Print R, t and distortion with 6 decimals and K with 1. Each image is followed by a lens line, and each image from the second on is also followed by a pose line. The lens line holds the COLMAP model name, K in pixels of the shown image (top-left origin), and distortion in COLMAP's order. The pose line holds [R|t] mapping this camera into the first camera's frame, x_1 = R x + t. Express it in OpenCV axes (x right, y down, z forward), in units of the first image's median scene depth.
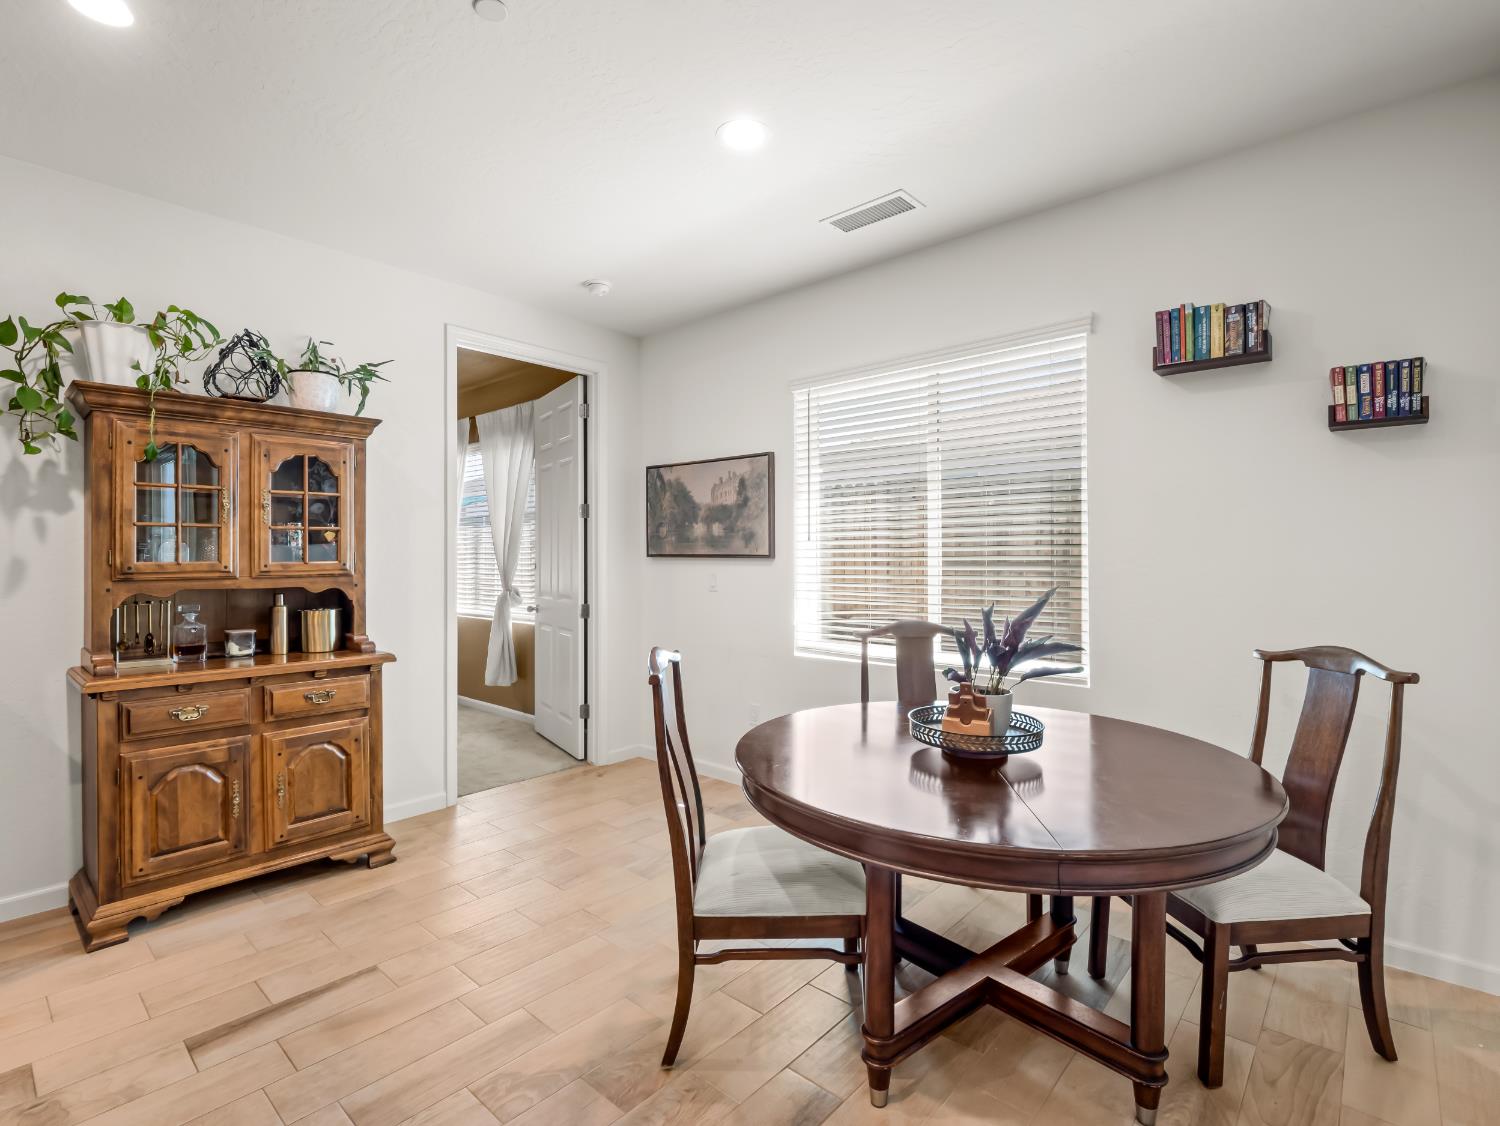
lens RADIAL K [[724.9, 0, 743.1], [0, 724.9, 556.4], [0, 0, 1]] dist [-0.009486, -0.005070]
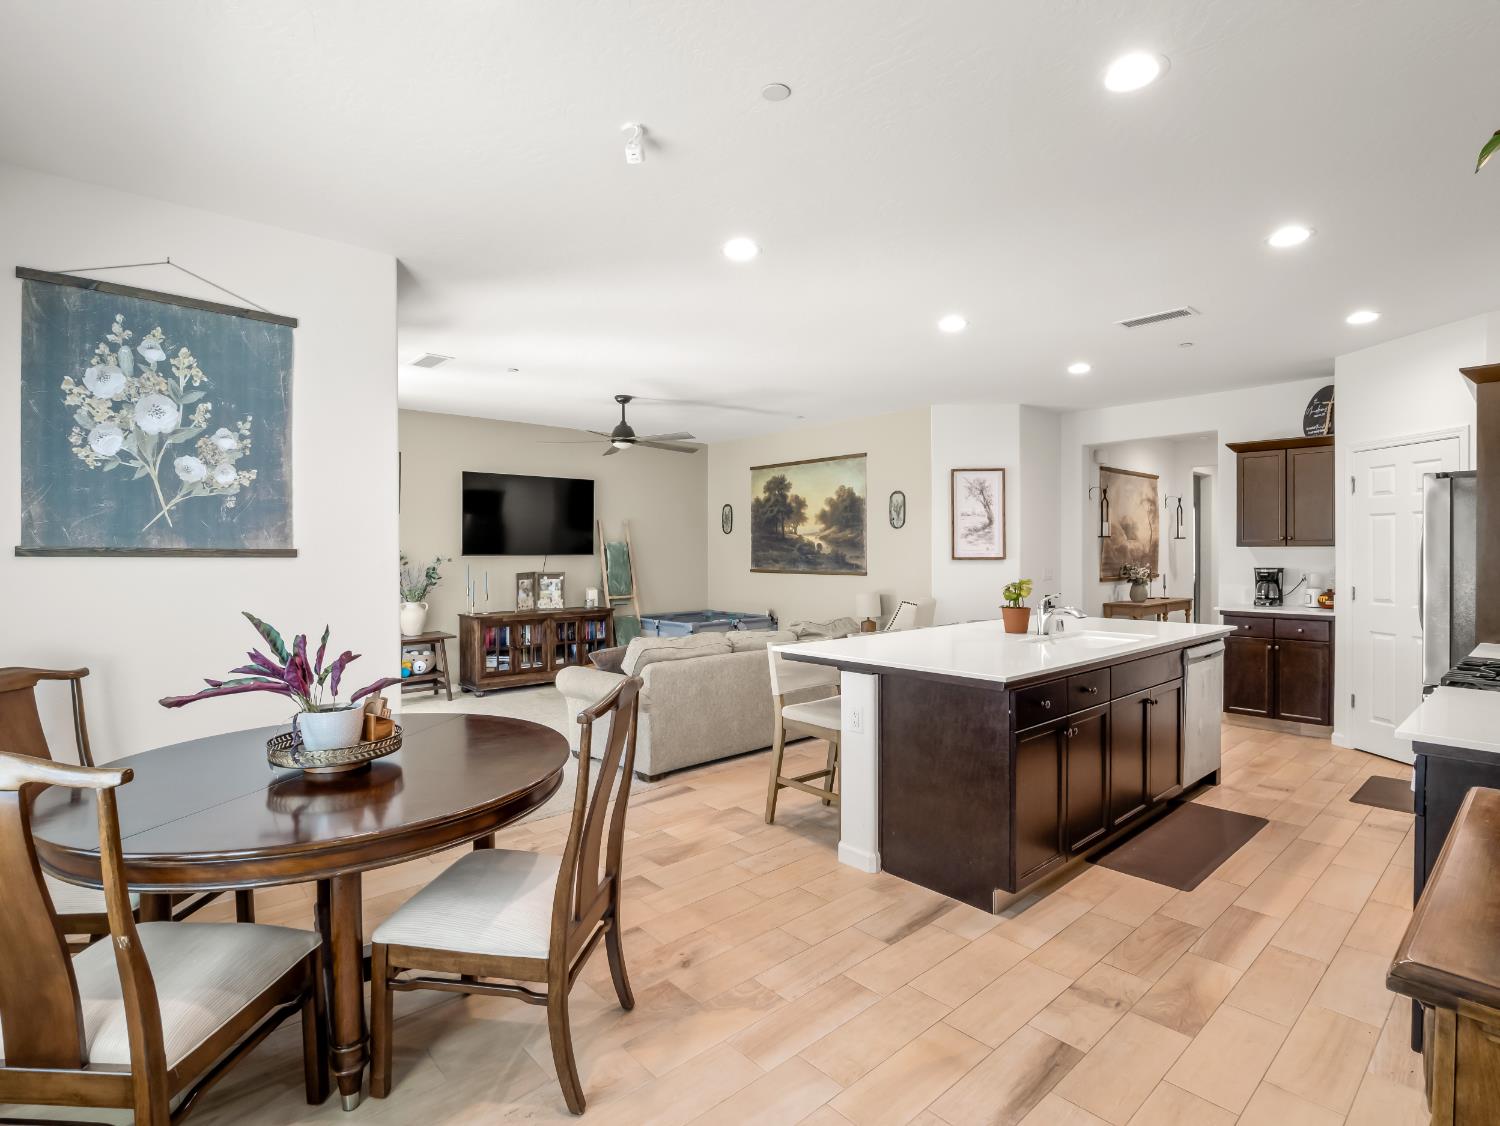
lens RADIAL K [[724.9, 0, 747.1], [0, 724.9, 557.1], [0, 0, 1]] dist [-0.009486, -0.005070]
pose [[-0.993255, 0.006161, 0.115788, -0.301218], [0.007389, 0.999921, 0.010179, -0.033376], [-0.115716, 0.010966, -0.993222, 1.473196]]
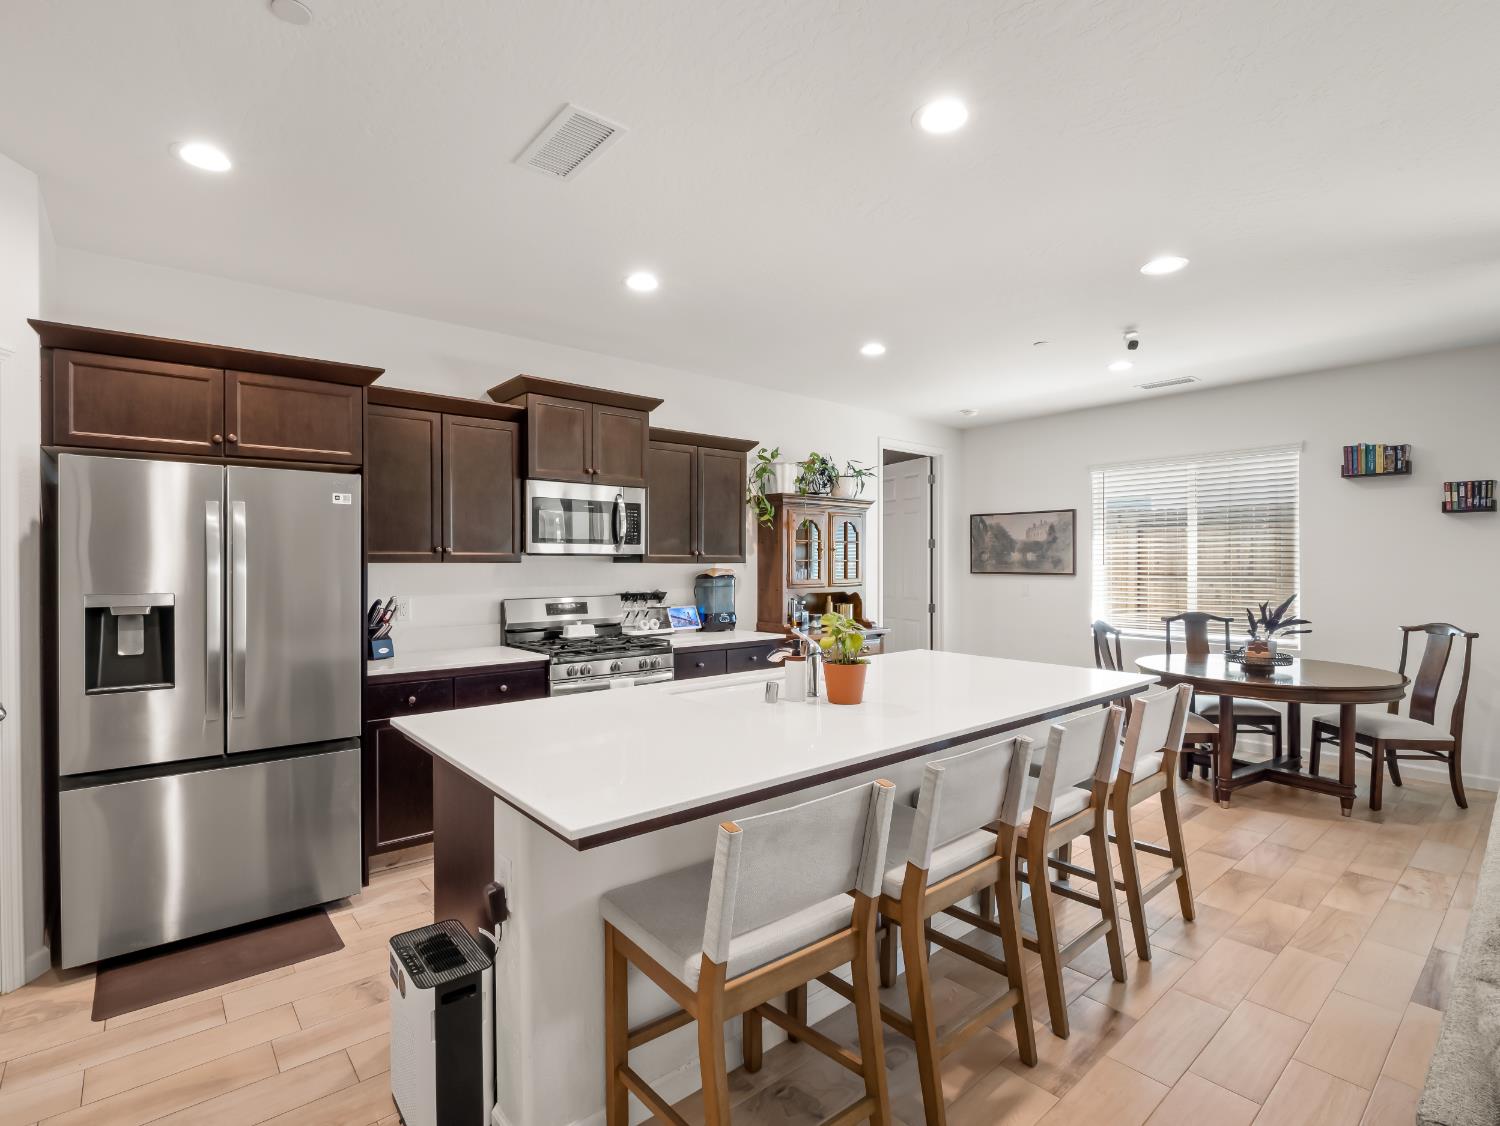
lens RADIAL K [[724.9, 0, 746.2], [0, 724.9, 569.4], [0, 0, 1]] dist [-0.009486, -0.005070]
pose [[0.990894, 0.001933, -0.134628, -0.687552], [-0.000781, 0.999963, 0.008612, -0.035284], [0.134639, -0.008428, 0.990859, -1.019431]]
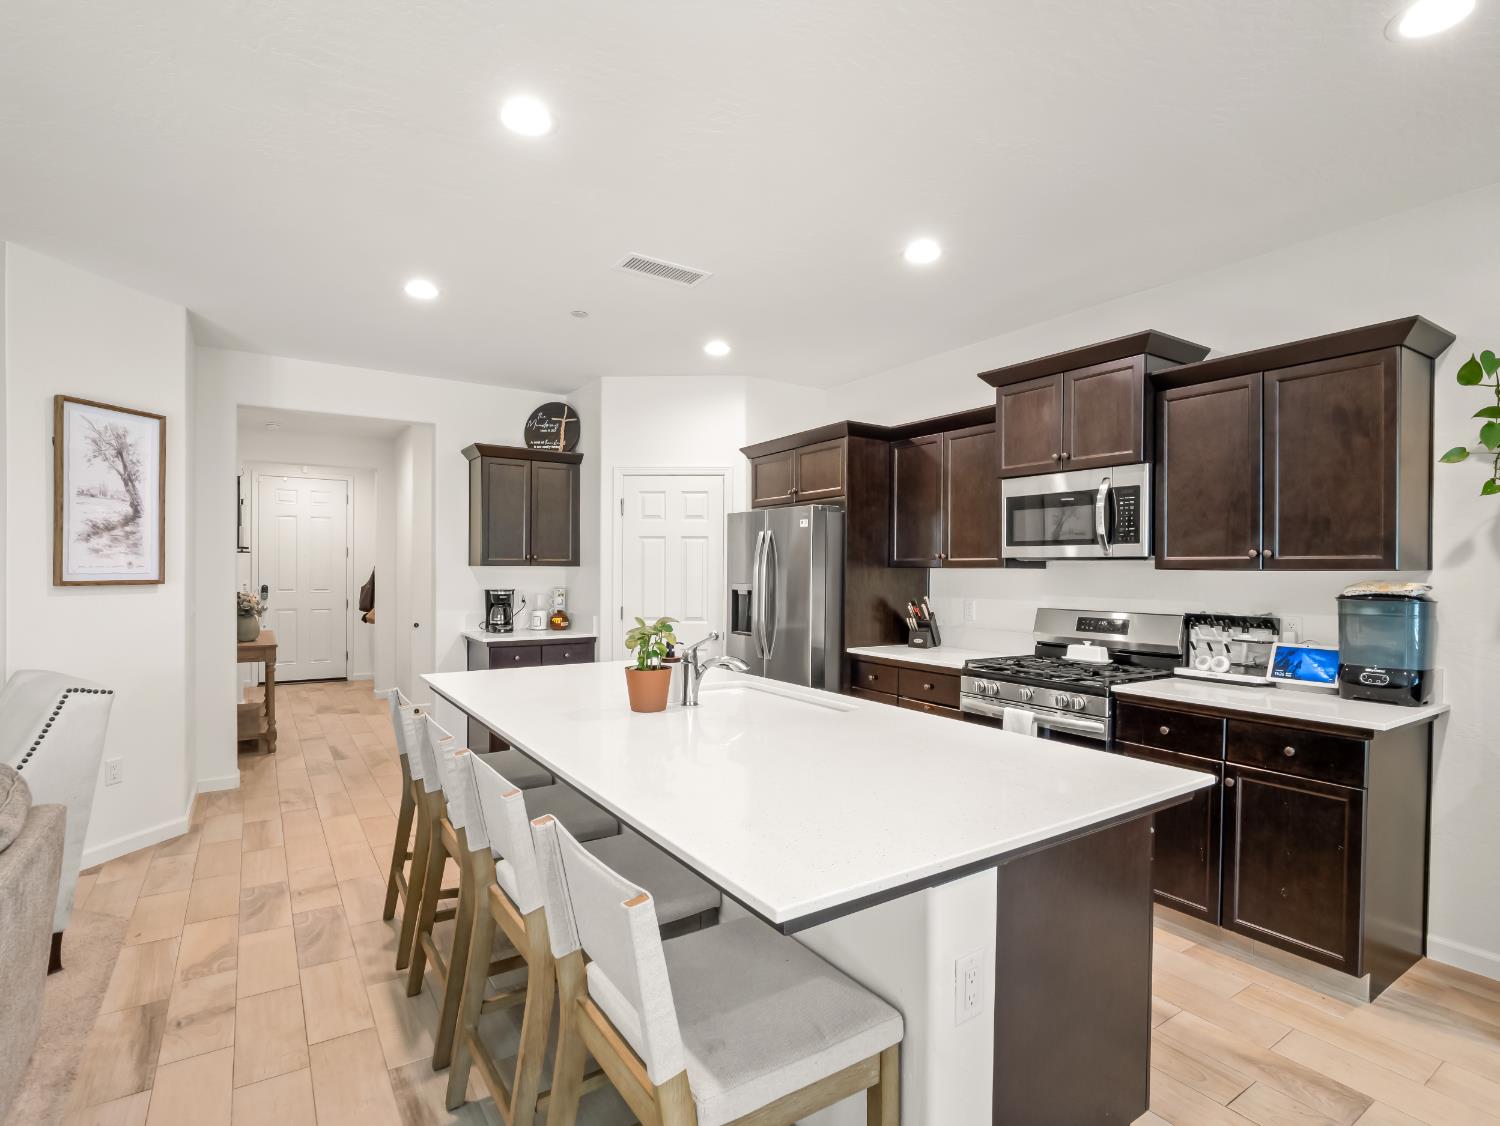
lens RADIAL K [[724.9, 0, 742.9], [0, 724.9, 579.1], [0, 0, 1]] dist [-0.009486, -0.005070]
pose [[-0.245444, 0.016304, -0.969274, 0.142716], [-0.007765, 0.999793, 0.018783, -0.037030], [0.969380, 0.012136, -0.245267, 0.240345]]
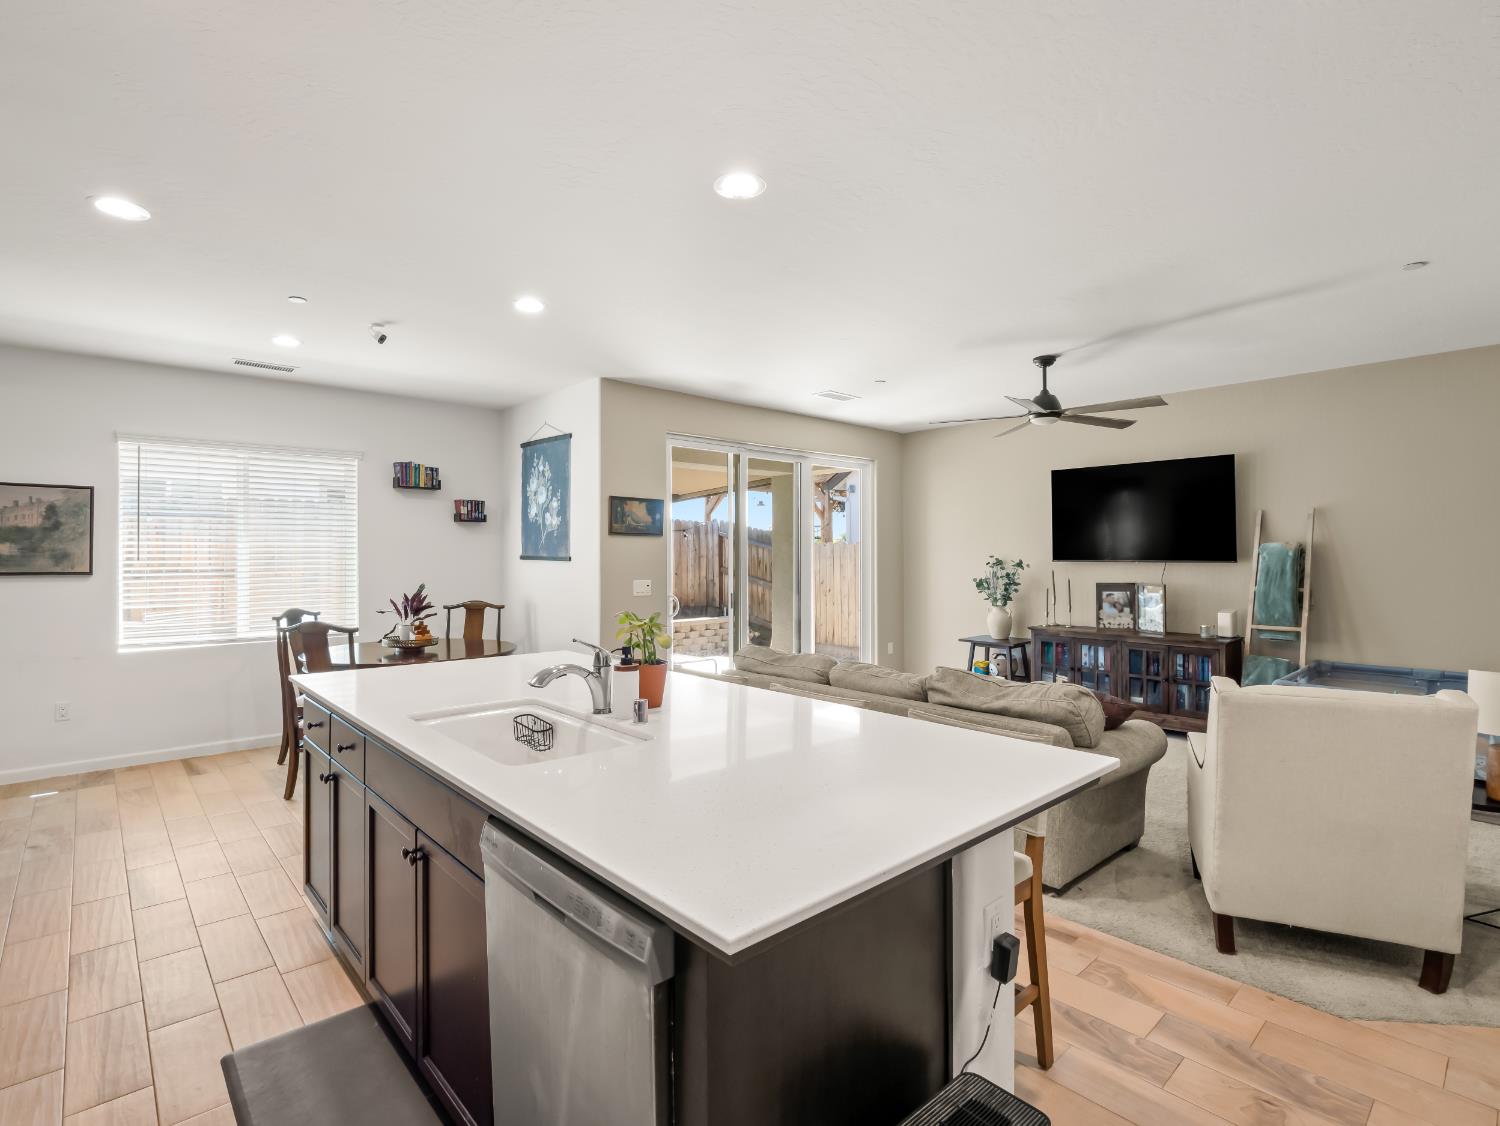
lens RADIAL K [[724.9, 0, 752.0], [0, 724.9, 542.6], [0, 0, 1]] dist [-0.009486, -0.005070]
pose [[0.095824, 0.021517, 0.995166, -1.533046], [0.003172, 0.999755, -0.021922, -0.031508], [-0.995393, 0.005258, 0.095732, -0.304879]]
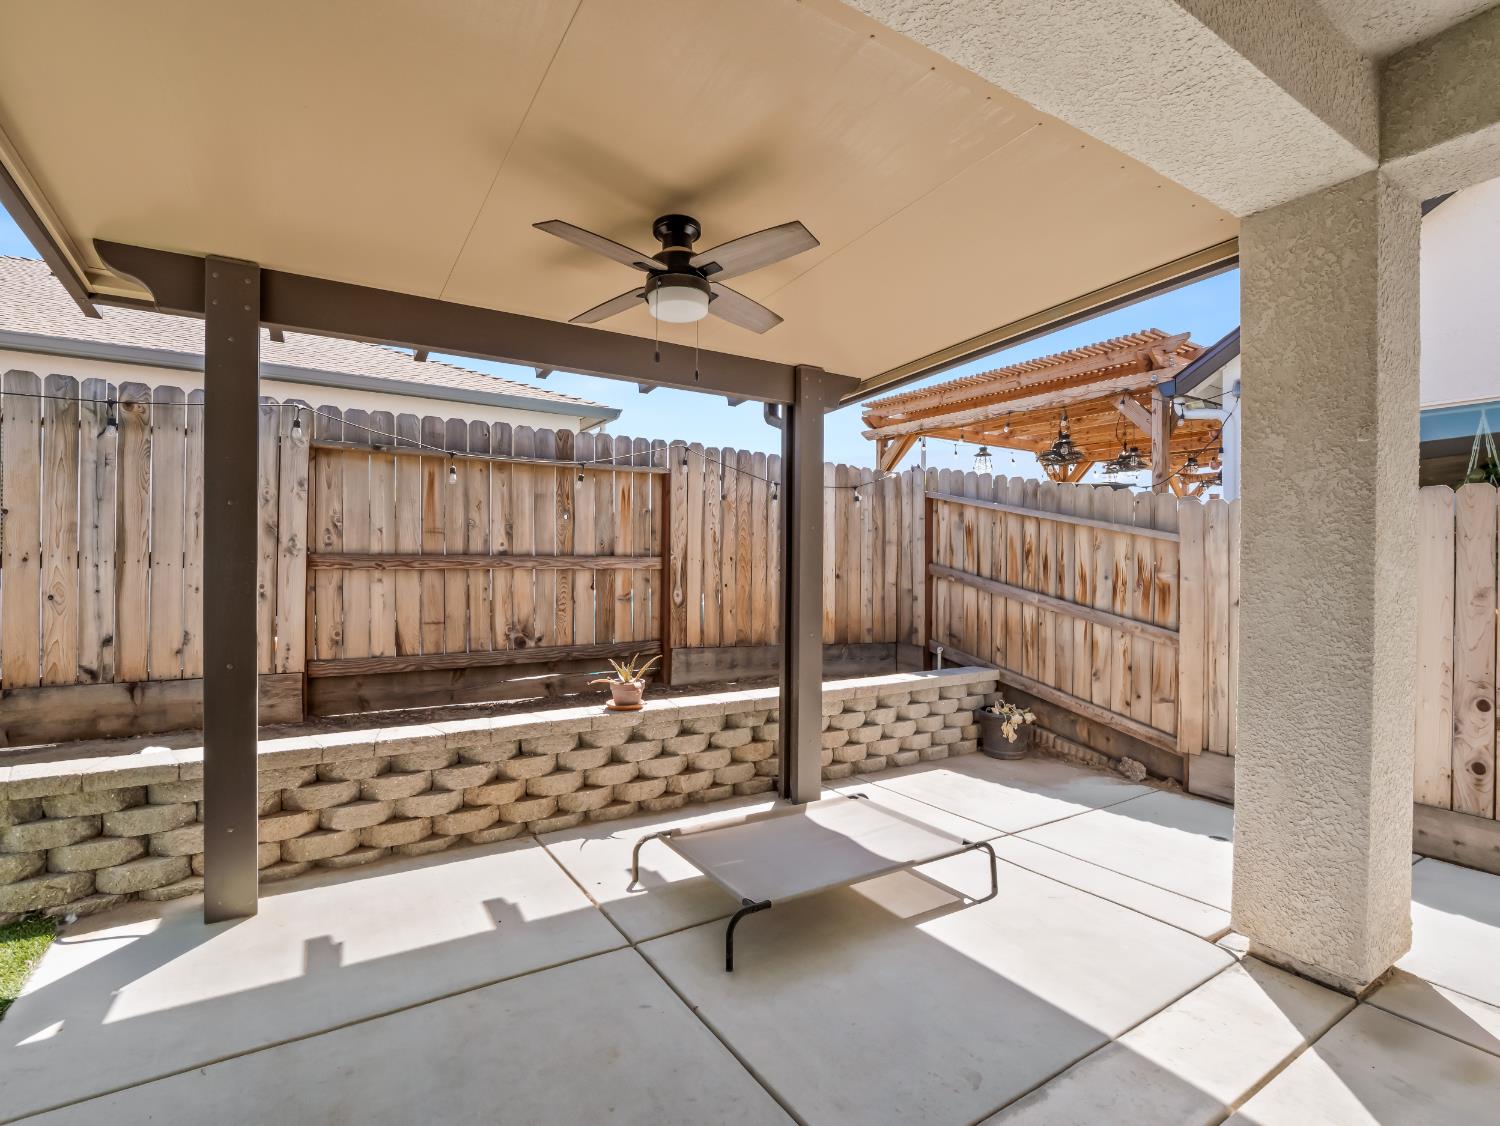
lens RADIAL K [[724.9, 0, 741.9], [0, 724.9, 563.9], [0, 0, 1]] dist [-0.009486, -0.005070]
pose [[0.277598, 0.001984, 0.960695, 0.878811], [-0.008276, 0.999966, 0.000326, 0.031299], [-0.960662, -0.008041, 0.277605, 0.306958]]
